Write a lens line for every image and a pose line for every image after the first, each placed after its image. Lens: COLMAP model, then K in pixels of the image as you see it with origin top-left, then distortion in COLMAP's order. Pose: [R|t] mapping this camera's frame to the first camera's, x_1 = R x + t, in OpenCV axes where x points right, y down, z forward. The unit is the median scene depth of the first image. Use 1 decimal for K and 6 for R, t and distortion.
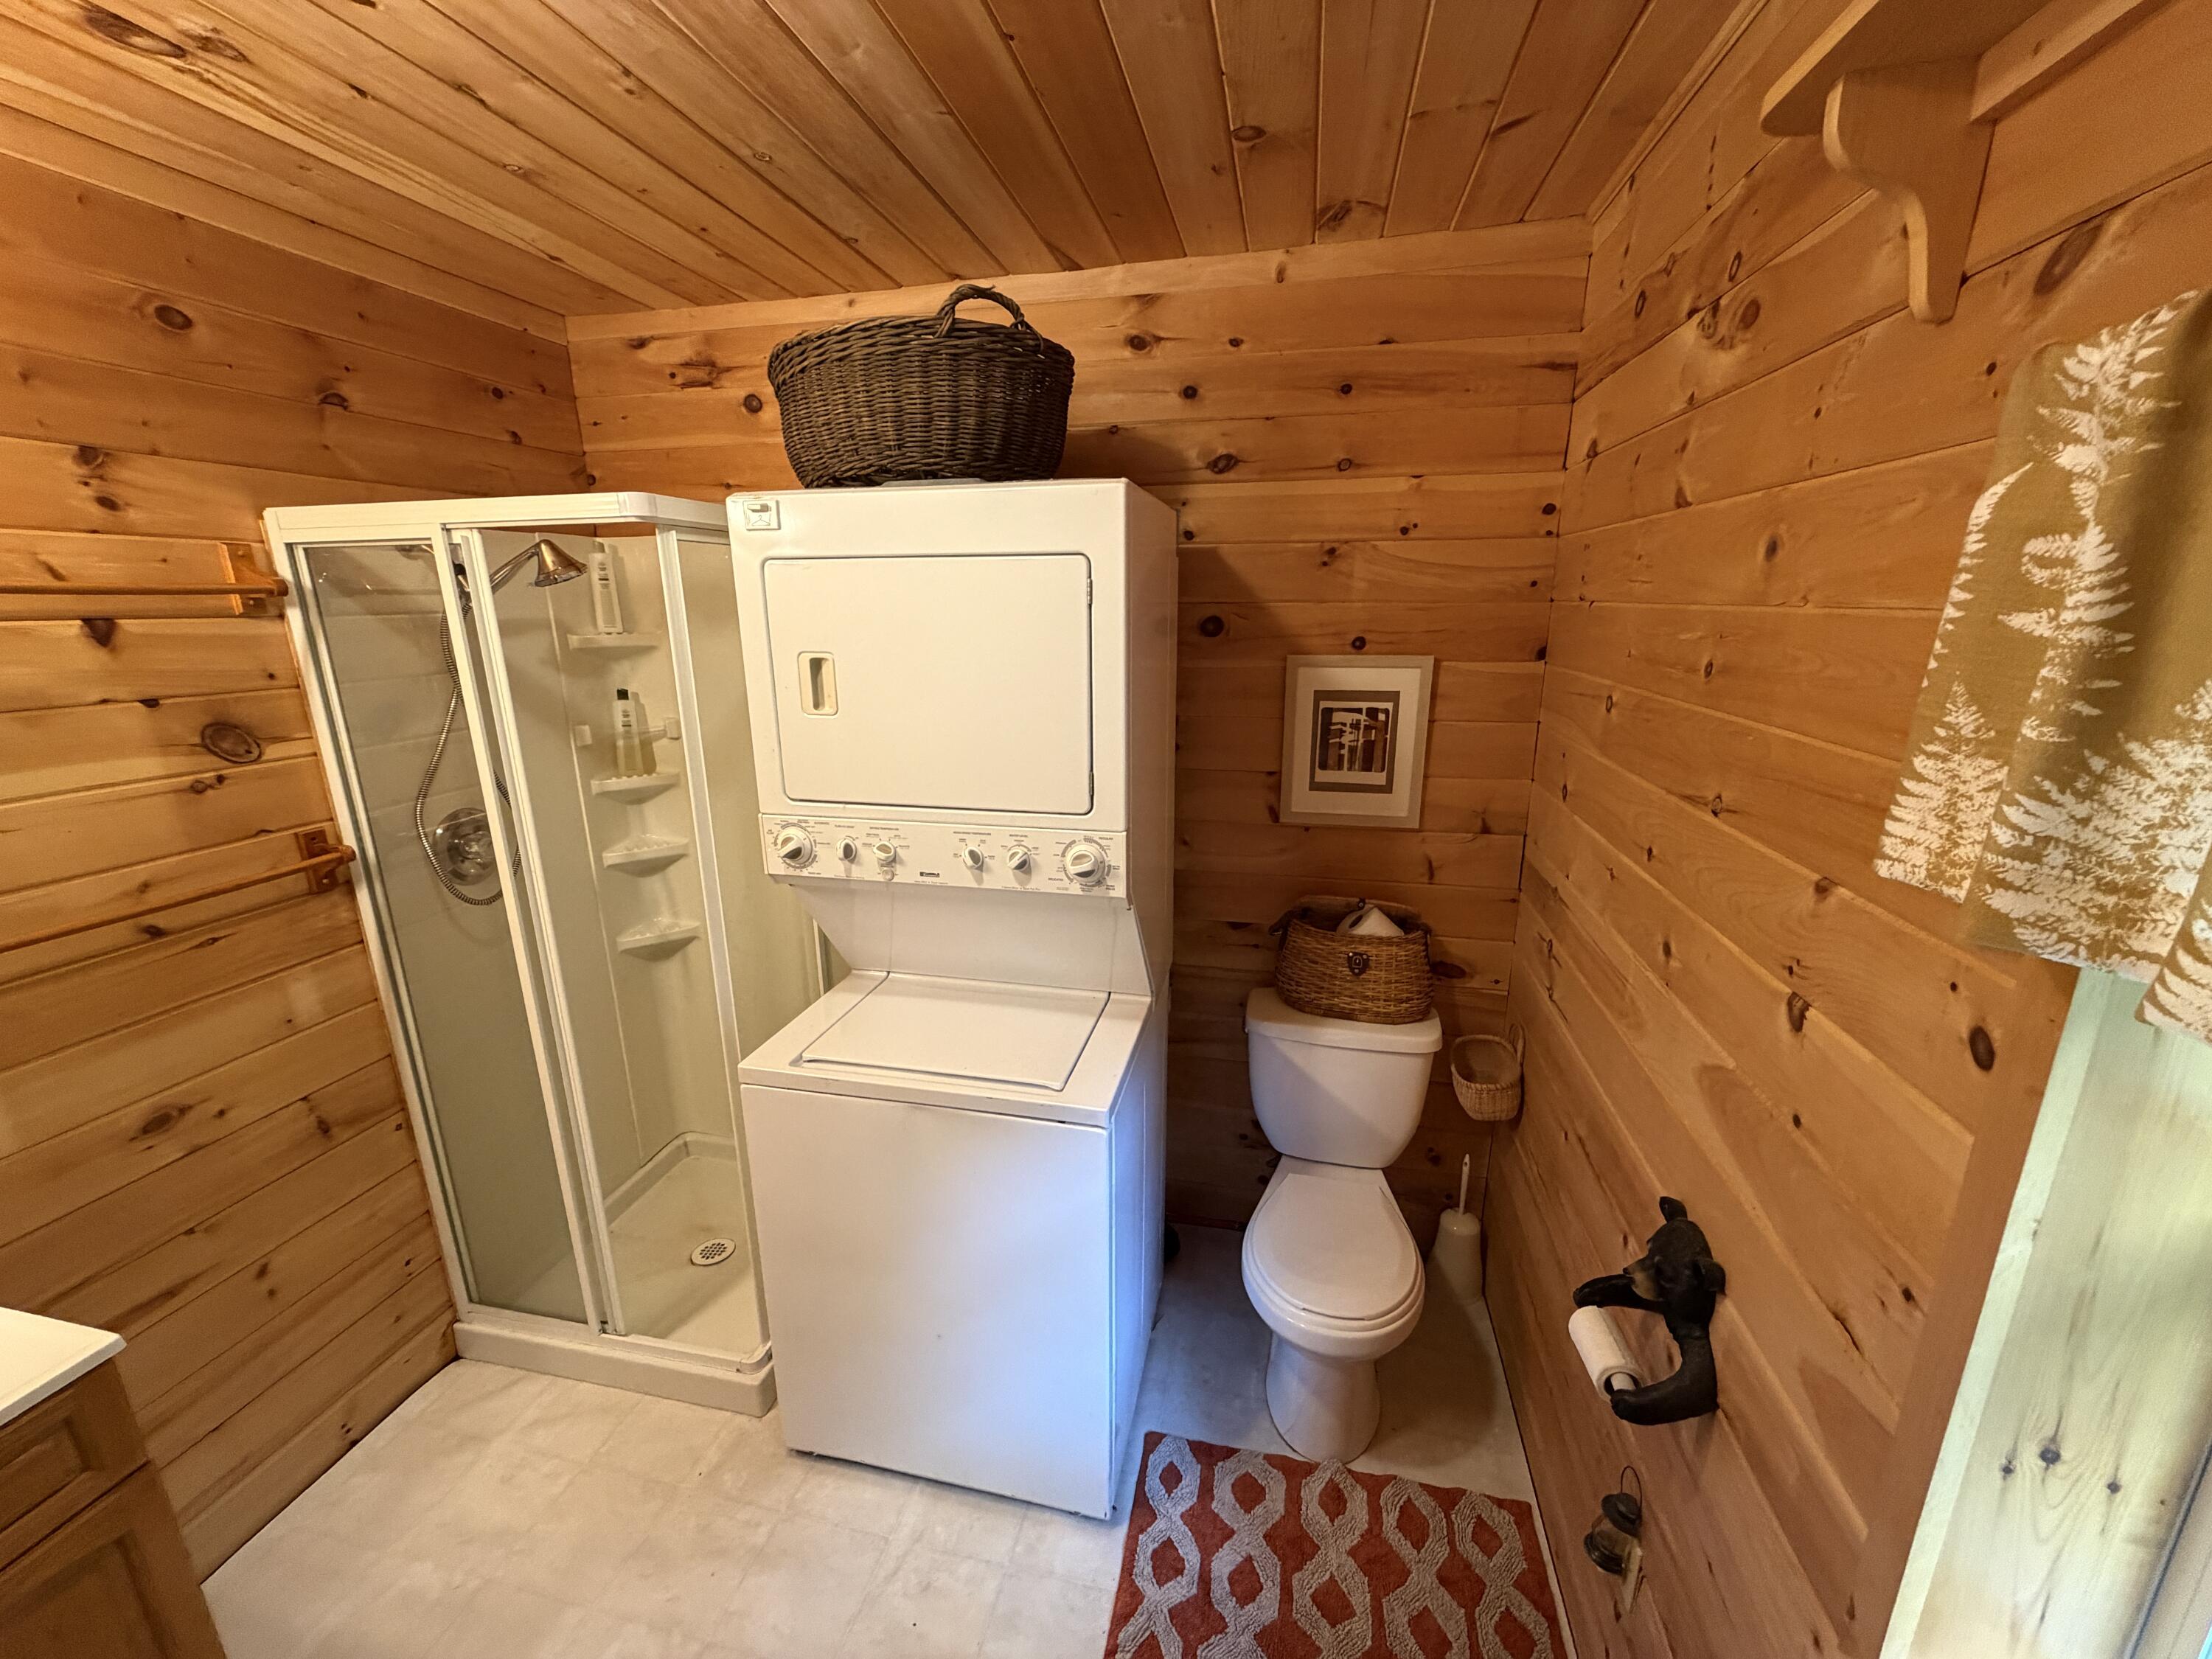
lens RADIAL K [[878.4, 0, 1097.7], [0, 878.4, 824.9], [0, 0, 1]] dist [0.000926, -0.000196]
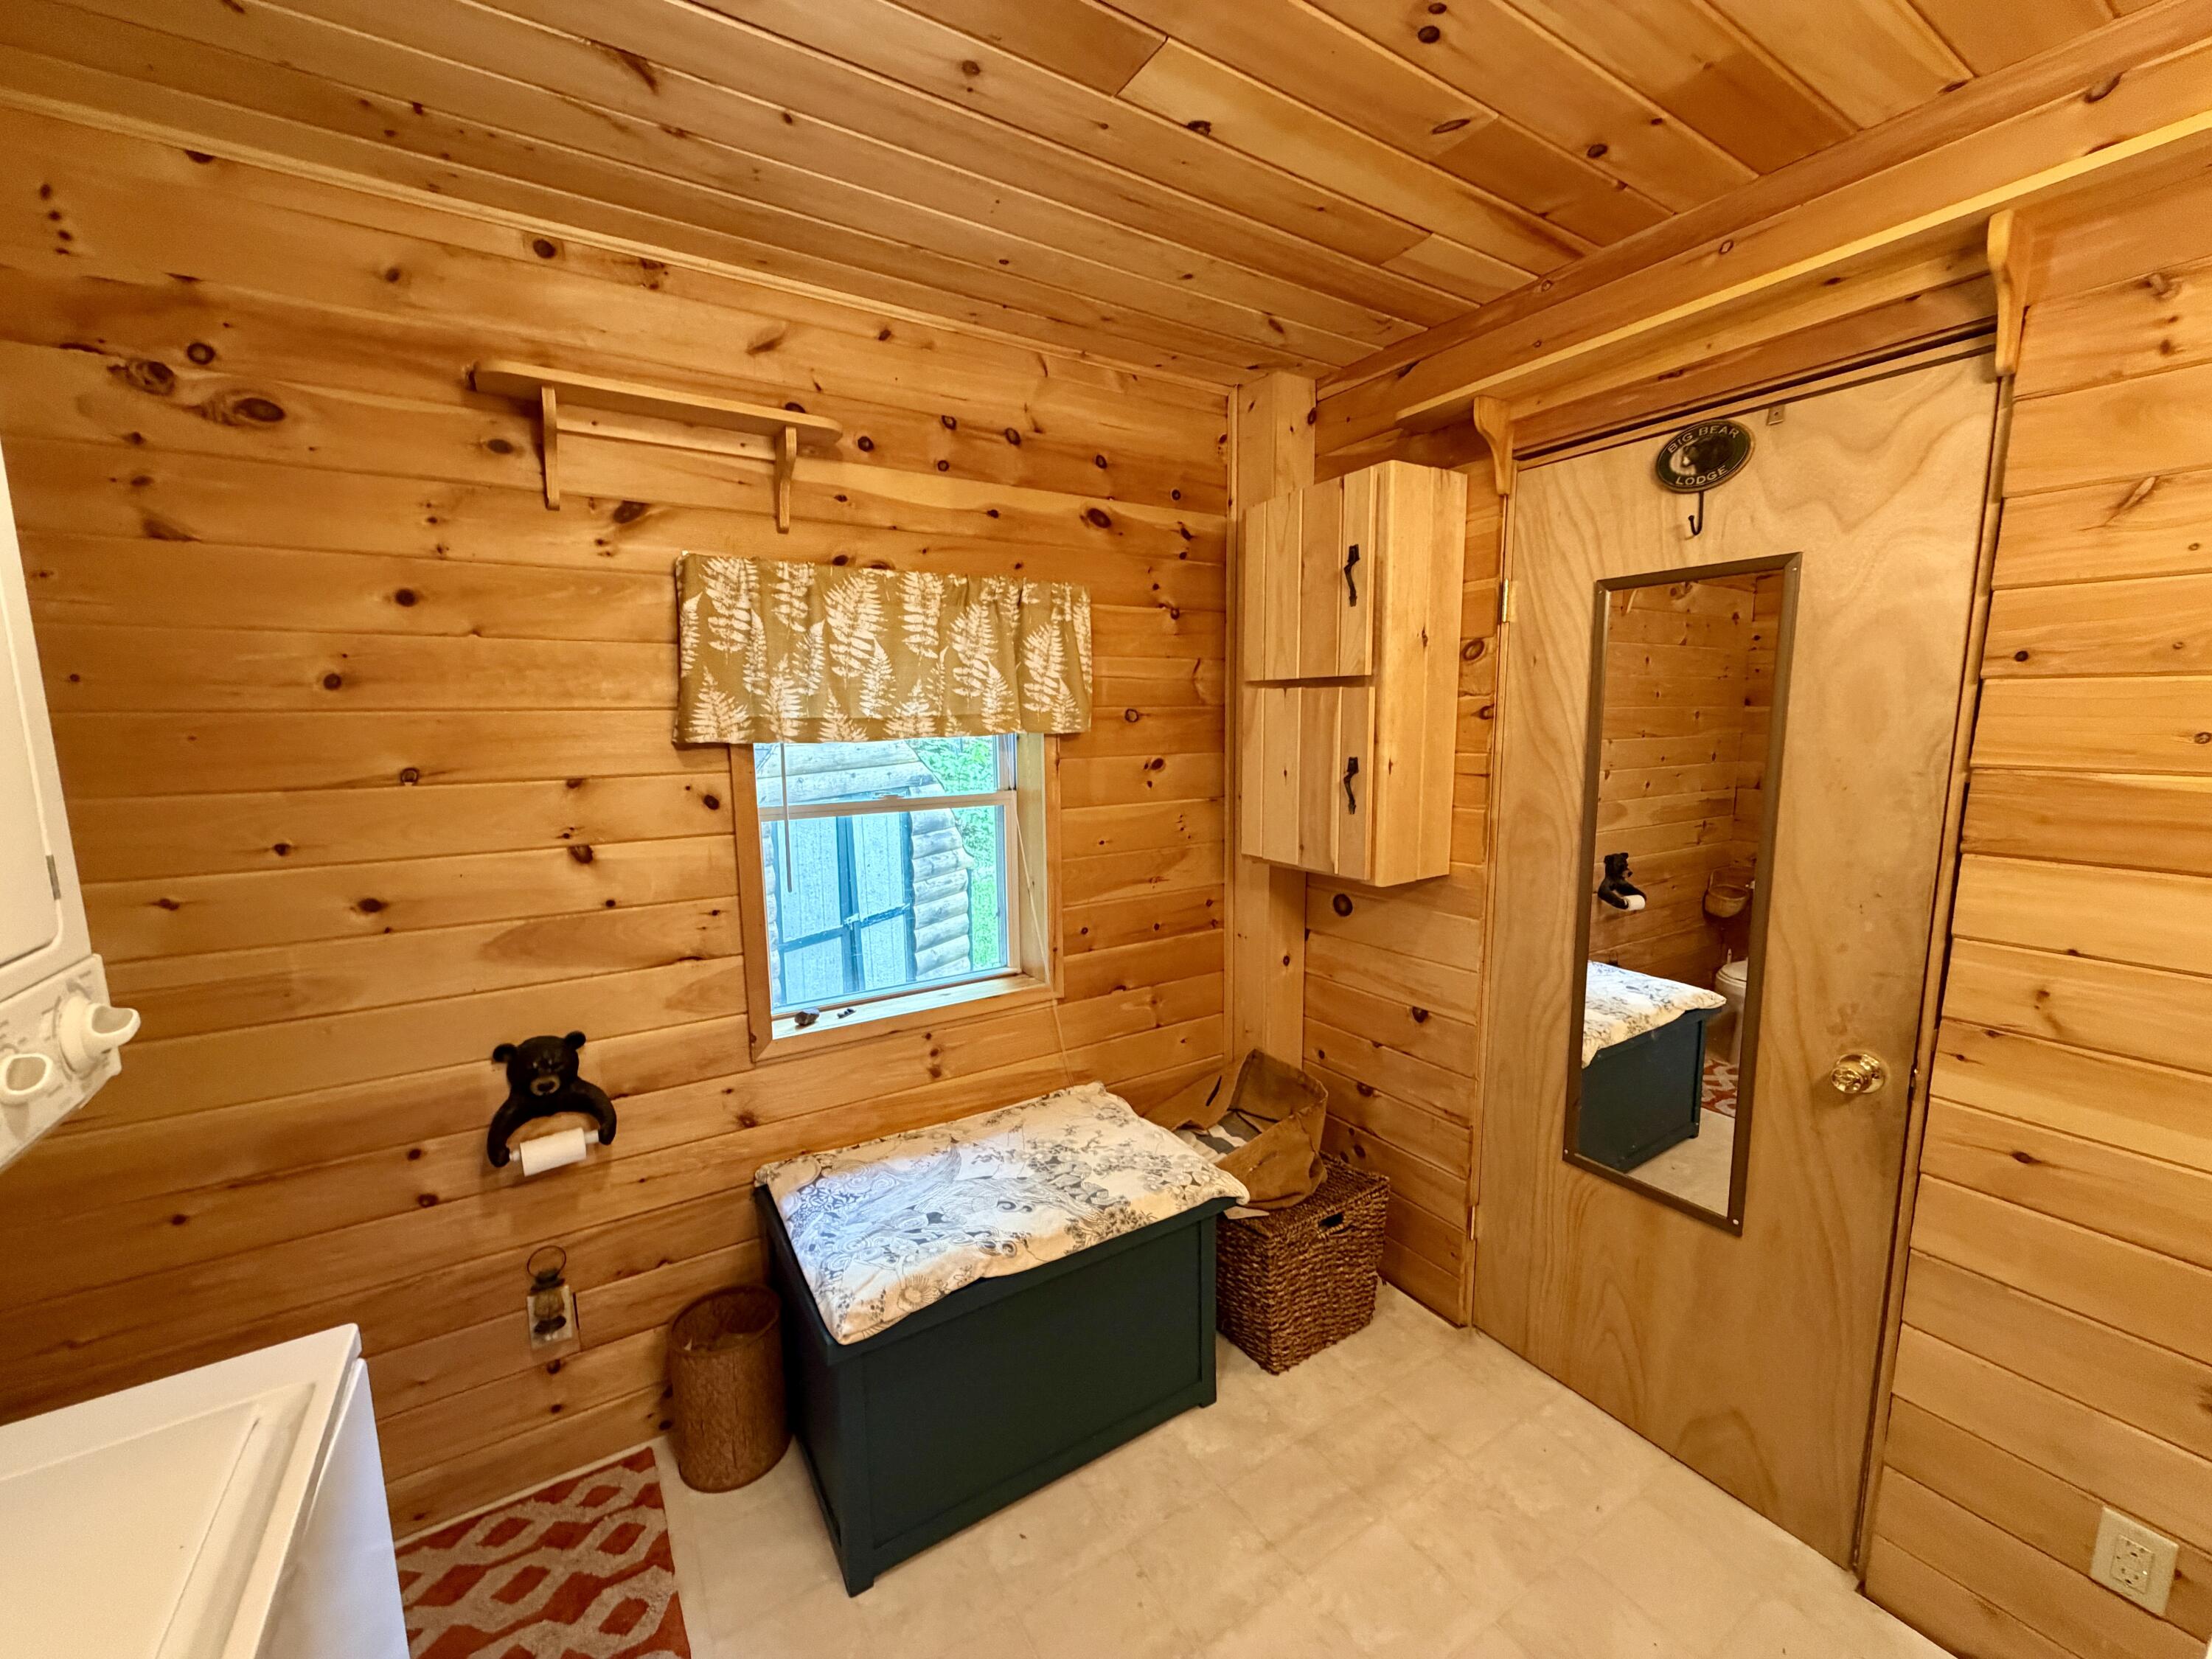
lens RADIAL K [[878.4, 0, 1100.7], [0, 878.4, 825.9], [0, 0, 1]] dist [0.000926, -0.000196]
pose [[-0.707046, -0.087584, 0.701723, -1.855019], [0.200272, 0.926876, 0.317477, -0.311854], [-0.678217, 0.365006, -0.637803, 2.028654]]
